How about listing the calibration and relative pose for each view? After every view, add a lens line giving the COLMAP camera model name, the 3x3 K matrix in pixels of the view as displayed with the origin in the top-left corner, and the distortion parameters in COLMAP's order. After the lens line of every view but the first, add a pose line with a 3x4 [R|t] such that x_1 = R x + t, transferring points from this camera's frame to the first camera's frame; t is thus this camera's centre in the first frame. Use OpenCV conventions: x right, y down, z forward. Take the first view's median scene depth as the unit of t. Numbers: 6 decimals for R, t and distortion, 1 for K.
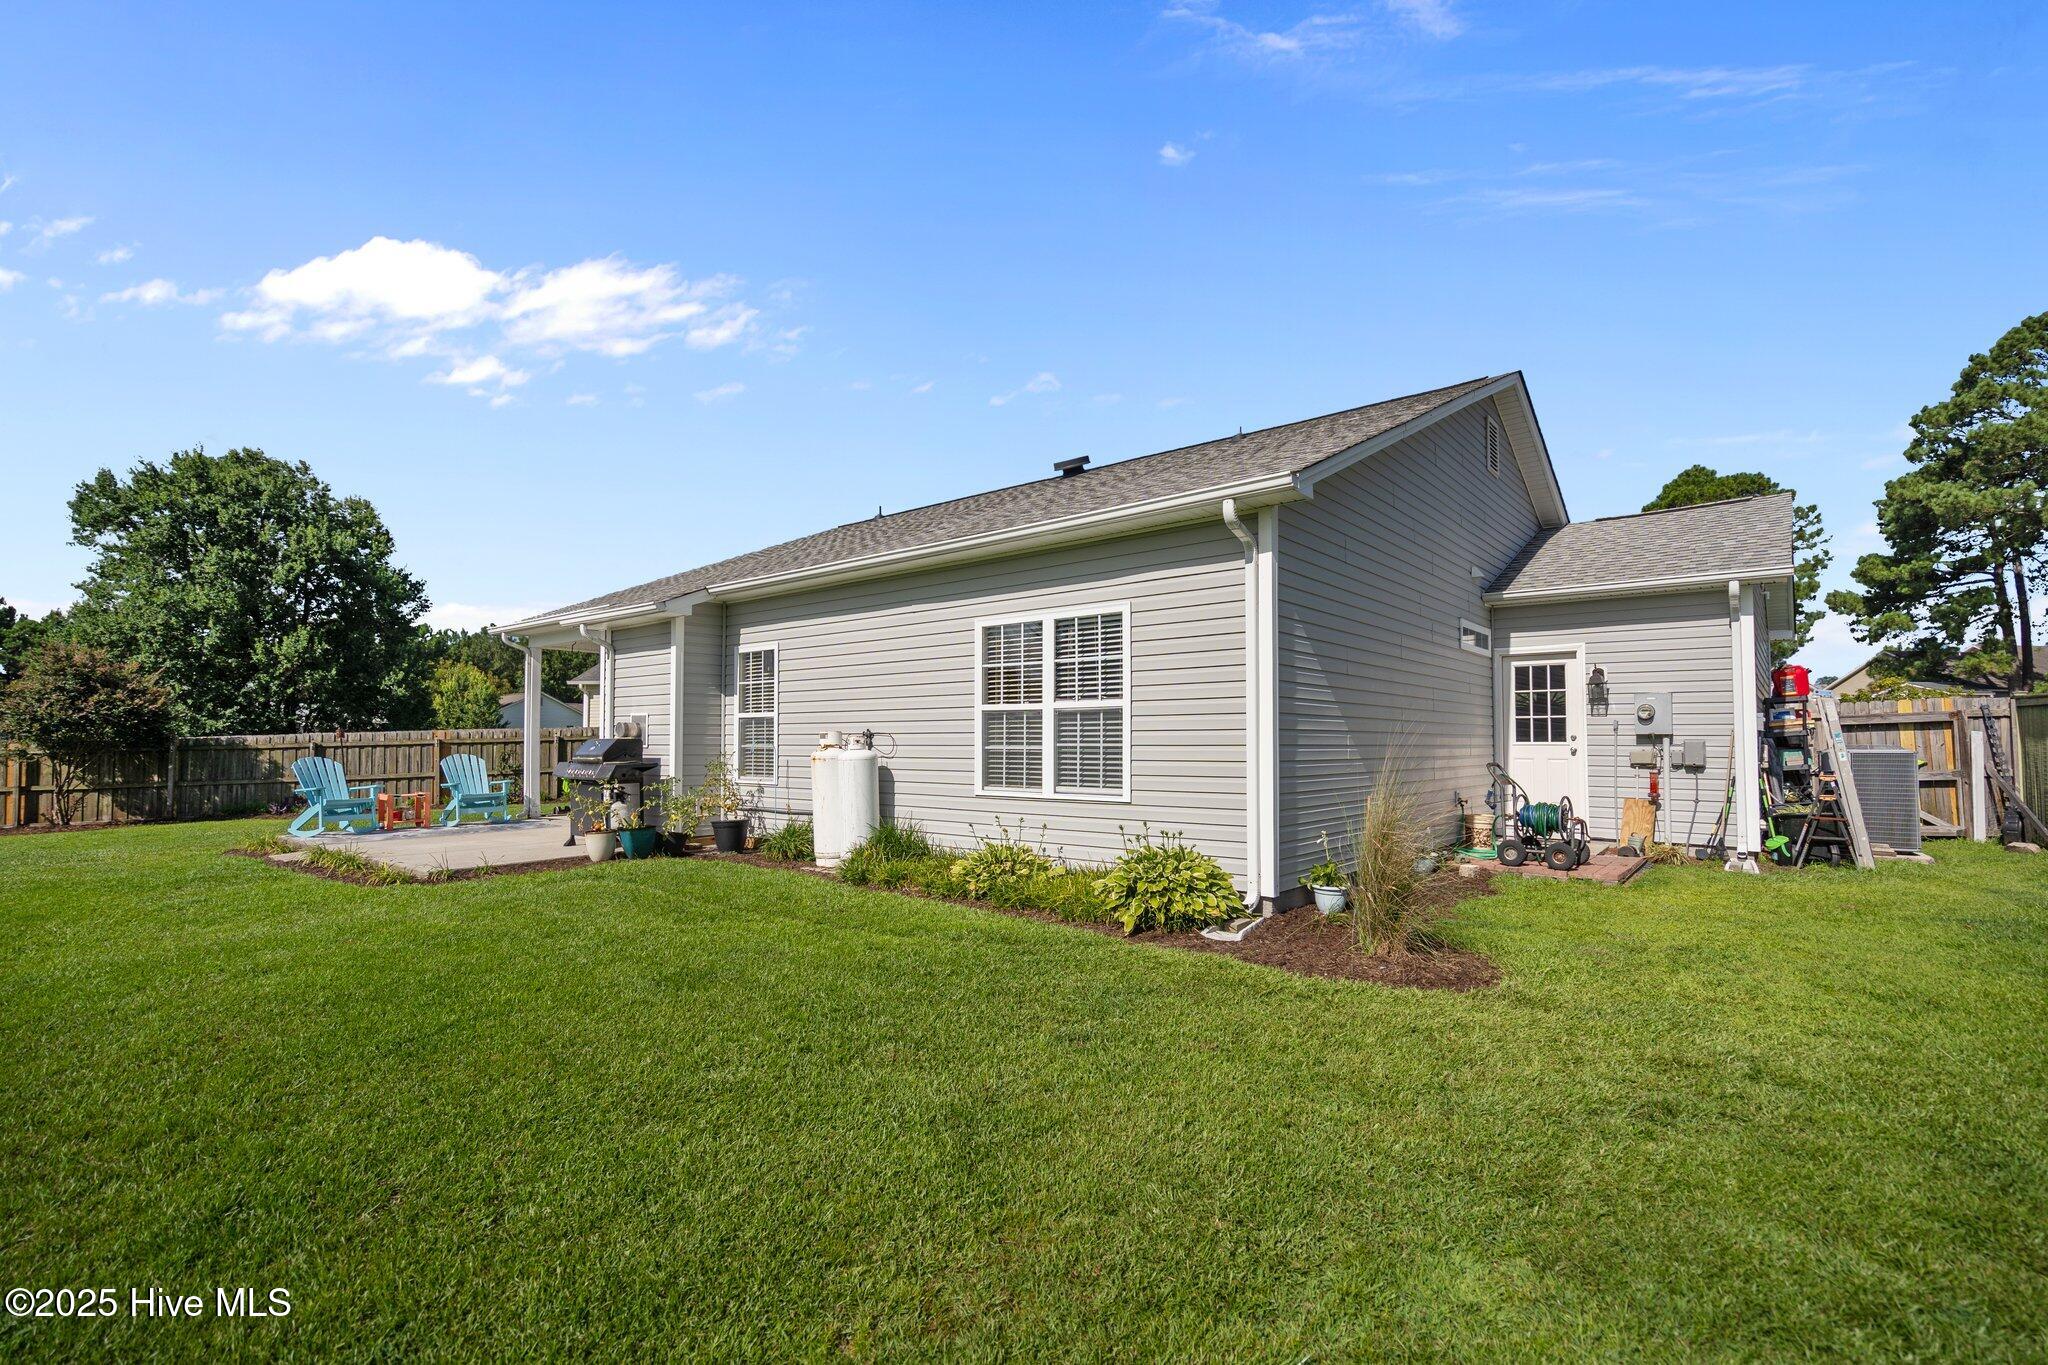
lens RADIAL K [[922.4, 0, 1025.7], [0, 922.4, 704.7], [0, 0, 1]] dist [-0.001308, 0.000367]
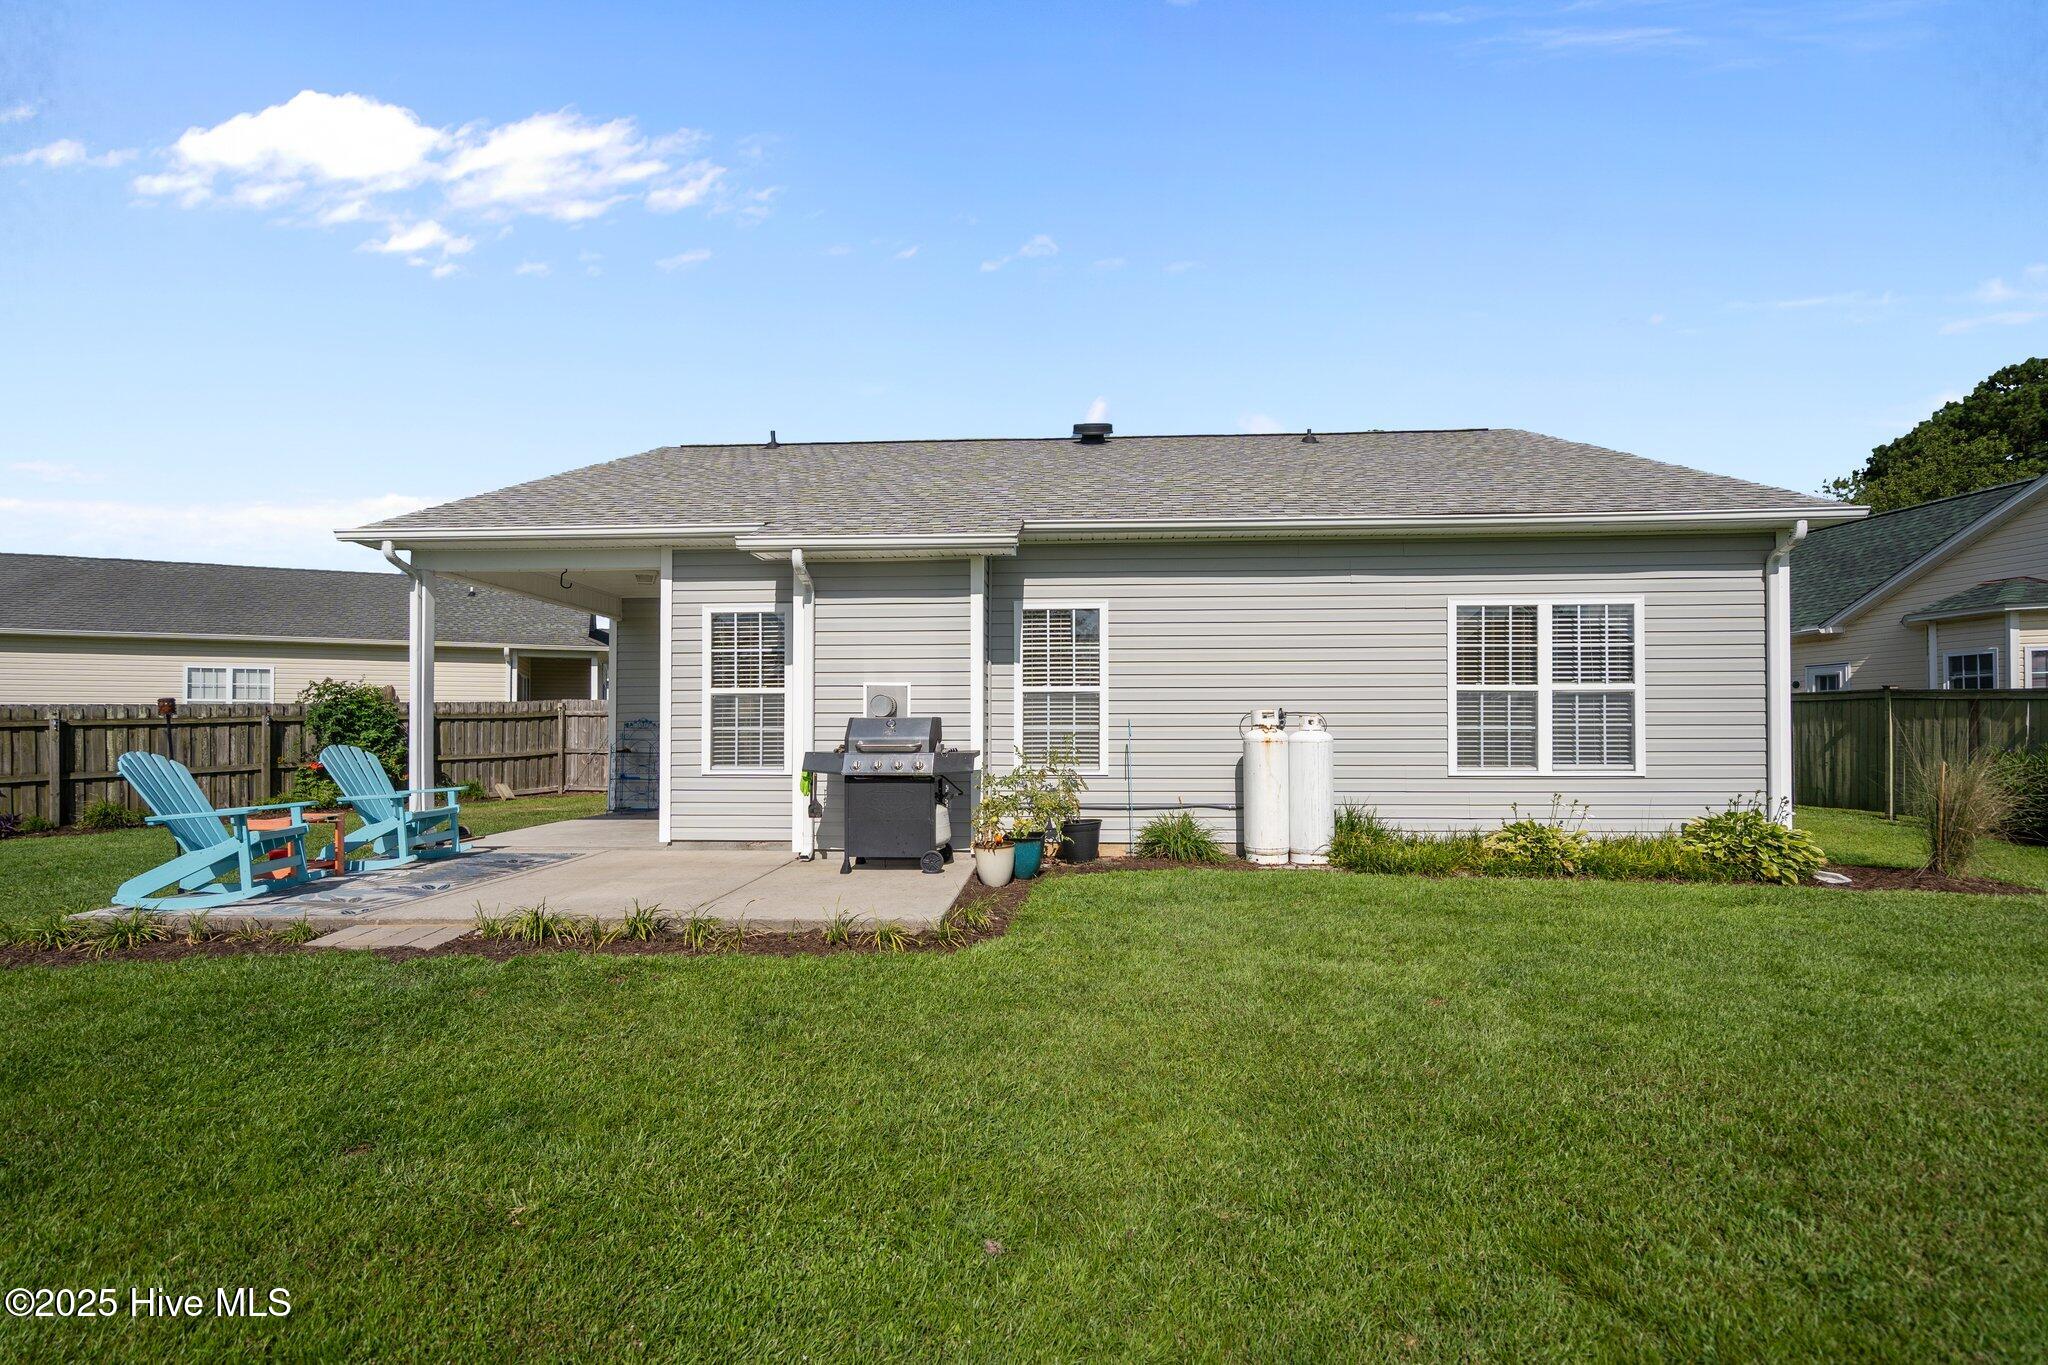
lens RADIAL K [[958.1, 0, 1024.4], [0, 958.1, 720.4], [0, 0, 1]] dist [-0.001809, 0.000383]
pose [[0.807913, 0.006371, 0.589267, -0.210497], [-0.021689, 0.999586, 0.018929, 0.005970], [-0.588902, -0.028073, 0.807716, 0.091142]]
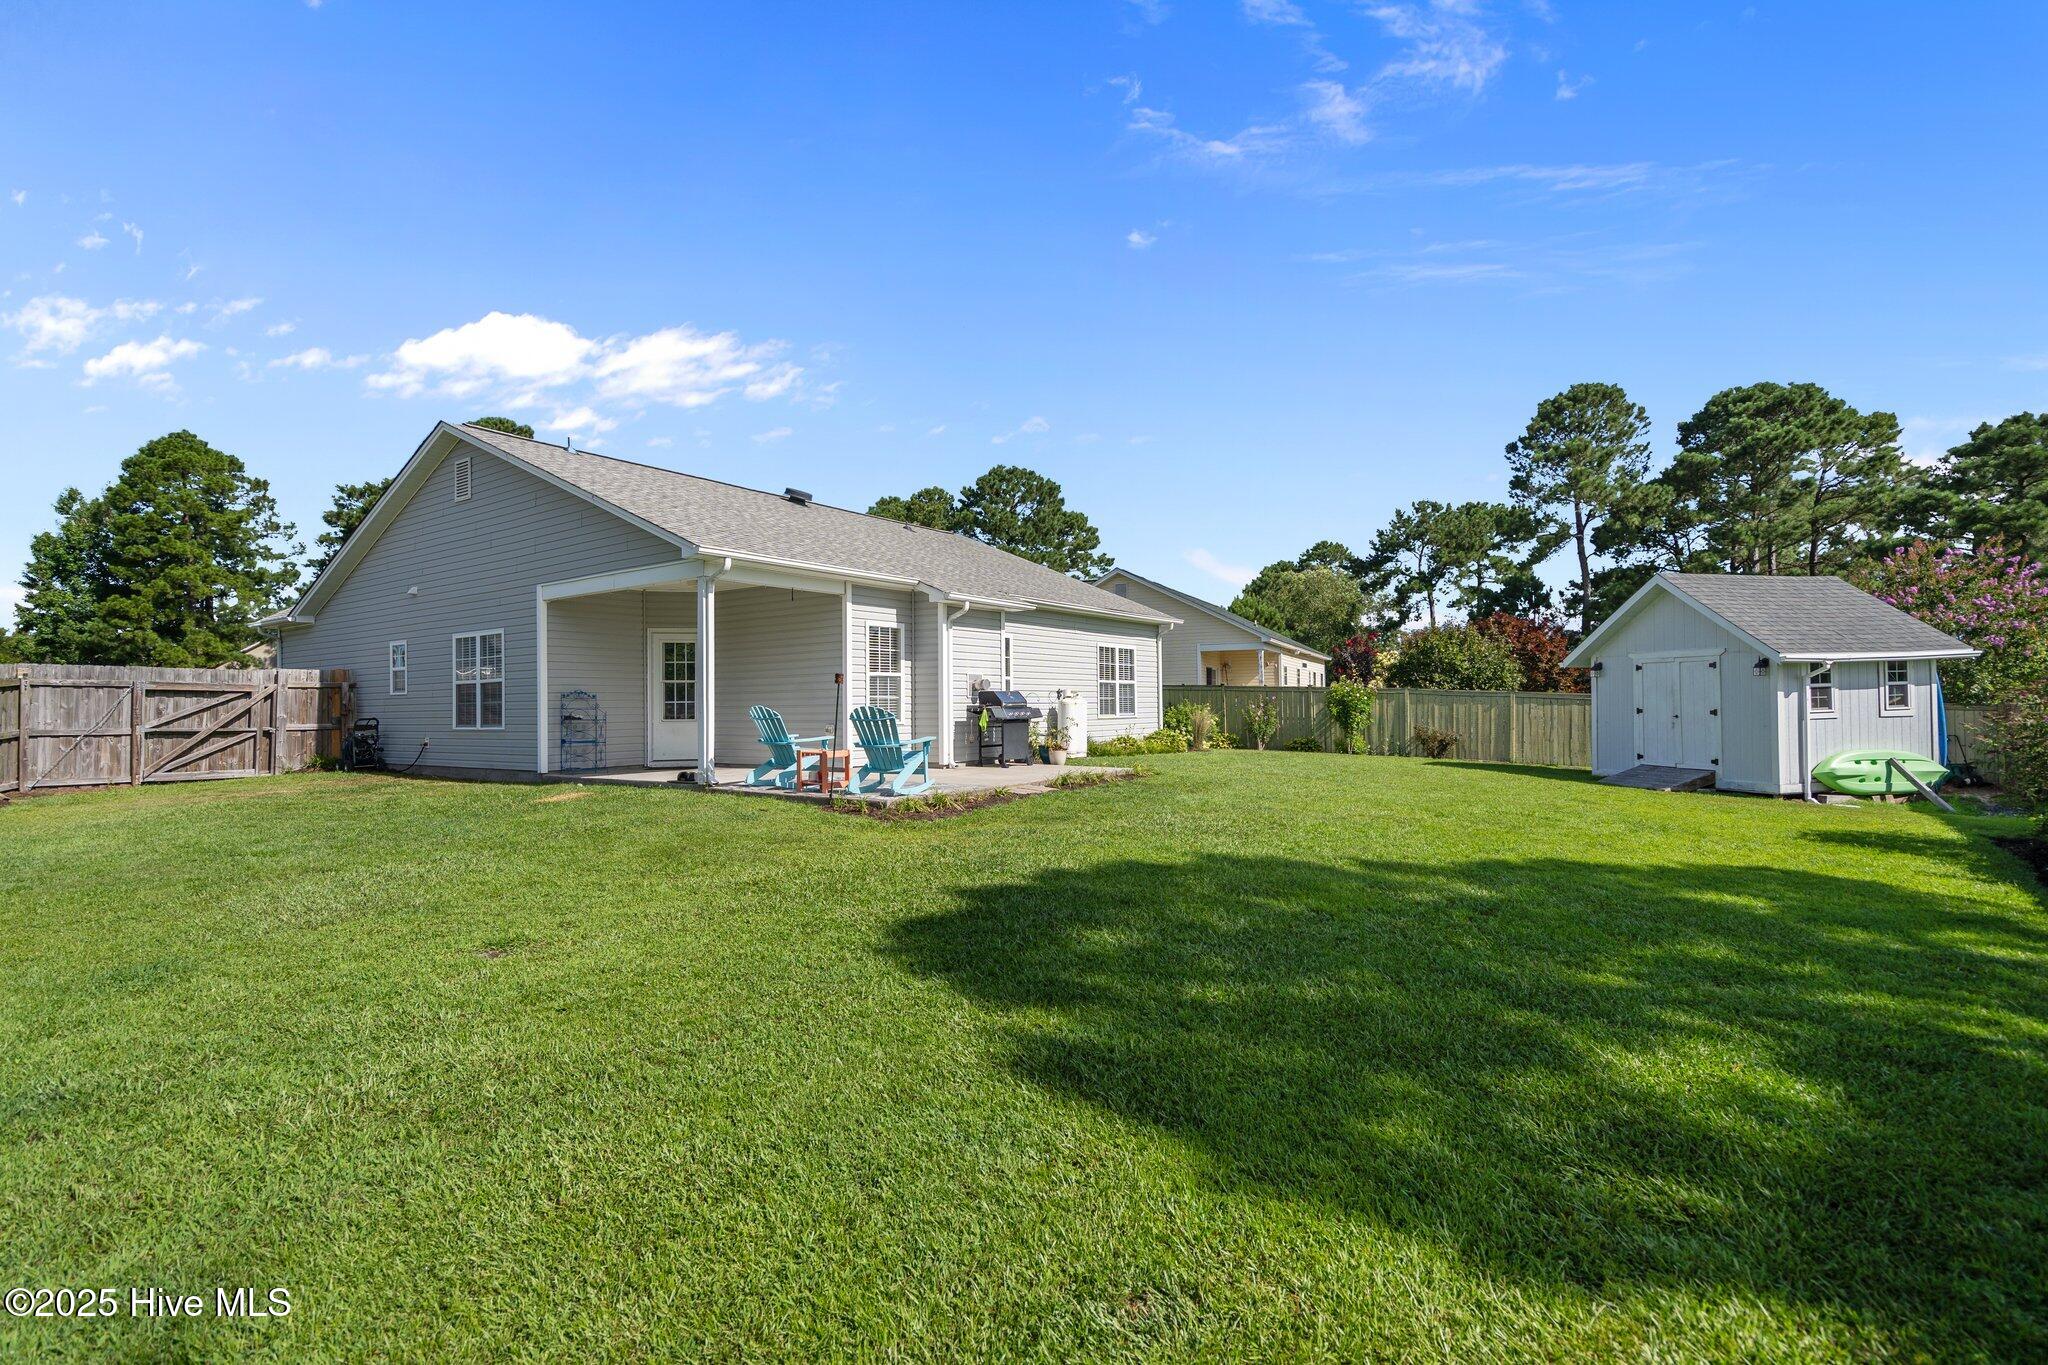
lens RADIAL K [[968.2, 0, 1024.0], [0, 968.2, 682.5], [0, 0, 1]] dist [-0.001741, -0.000219]
pose [[-0.079400, 0.028615, 0.996432, -0.505123], [-0.027392, 0.999148, -0.030876, 0.017931], [-0.996466, -0.029746, -0.078549, 0.283414]]
